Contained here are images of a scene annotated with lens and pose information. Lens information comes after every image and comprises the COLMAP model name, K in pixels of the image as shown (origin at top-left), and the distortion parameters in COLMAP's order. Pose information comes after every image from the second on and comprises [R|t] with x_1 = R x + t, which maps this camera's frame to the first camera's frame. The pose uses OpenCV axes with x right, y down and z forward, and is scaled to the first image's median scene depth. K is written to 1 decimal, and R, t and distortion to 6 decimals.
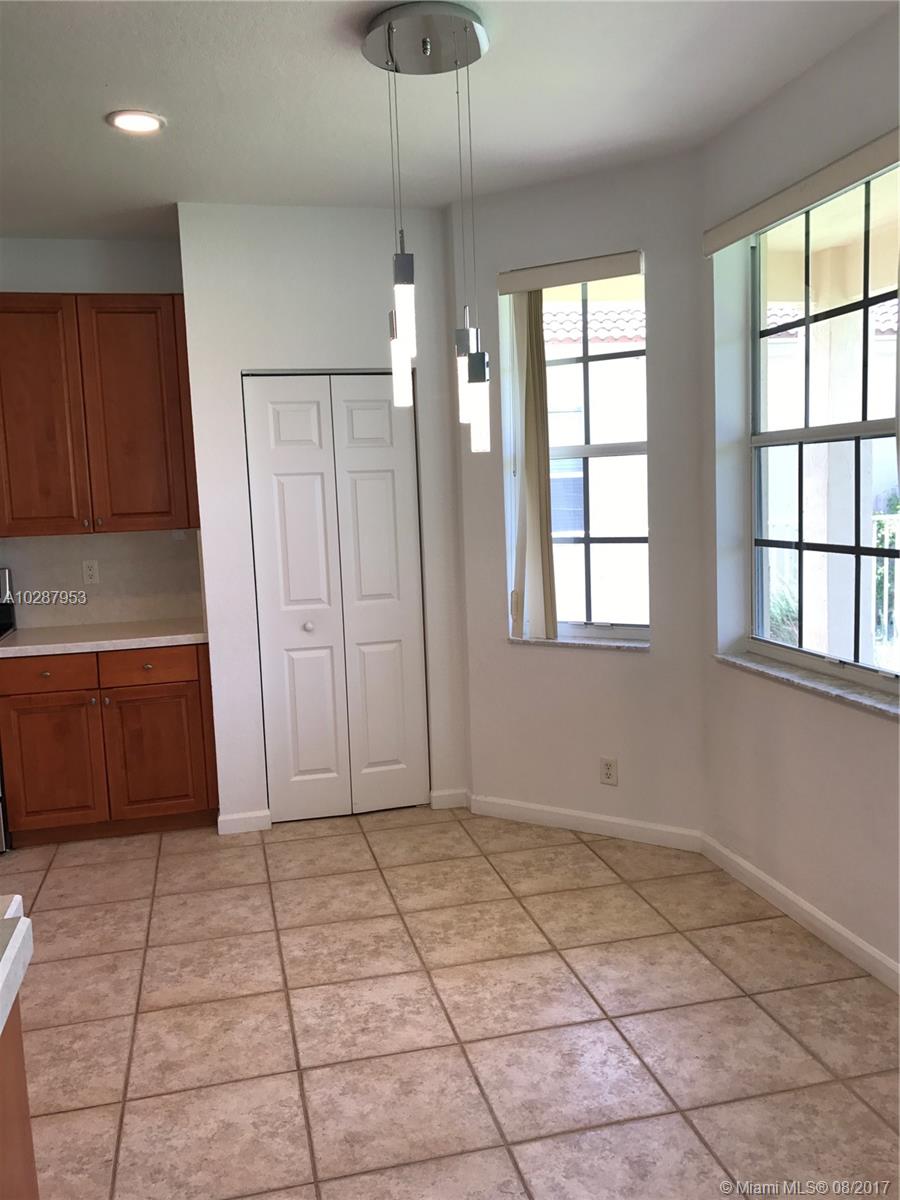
lens RADIAL K [[1004.8, 0, 443.5], [0, 1004.8, 589.8], [0, 0, 1]] dist [0.114038, -0.001957]
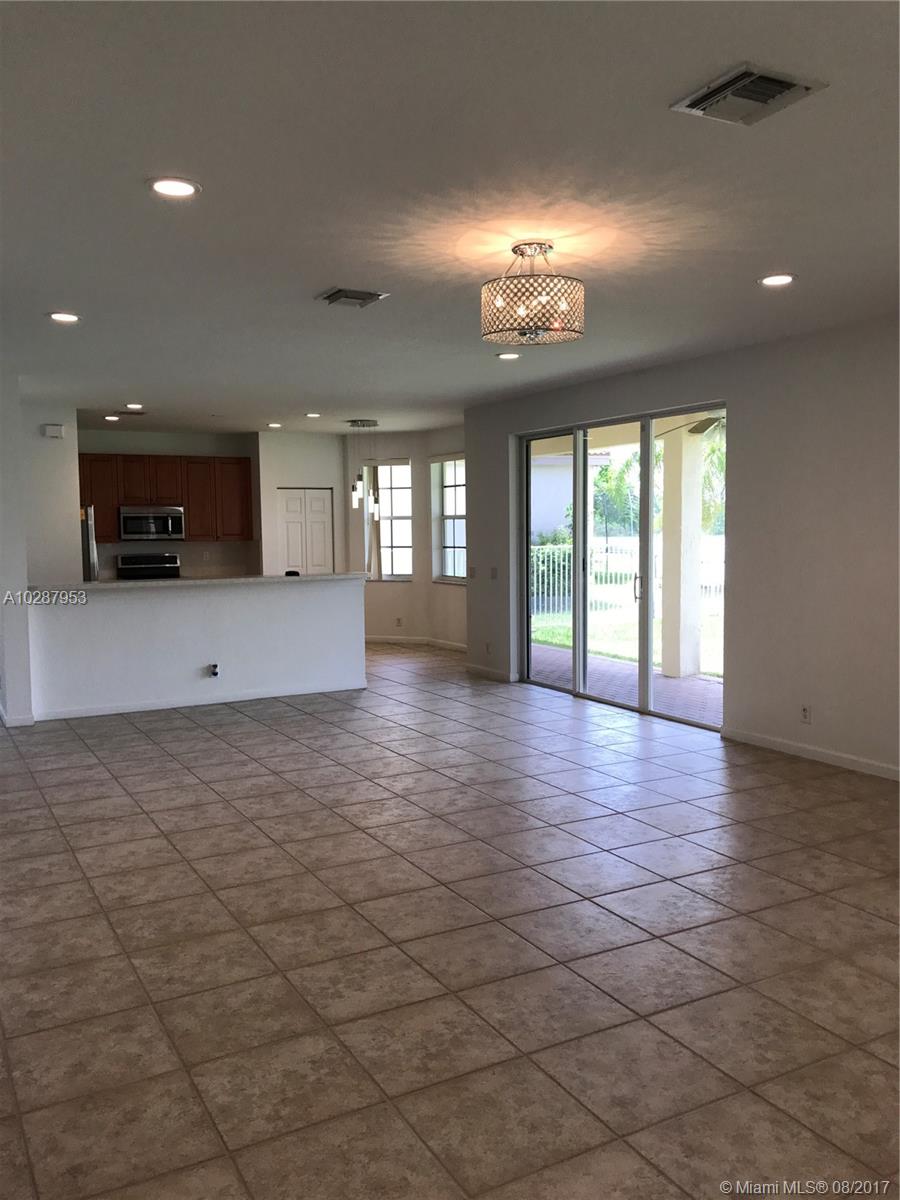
lens RADIAL K [[969.8, 0, 450.0], [0, 969.8, 600.0], [0, 0, 1]] dist [0.005288, -0.001216]
pose [[0.957989, 0.010299, 0.286621, -0.529680], [0.001624, 0.999144, -0.041332, 0.233556], [-0.286801, 0.040061, 0.957152, -1.860391]]
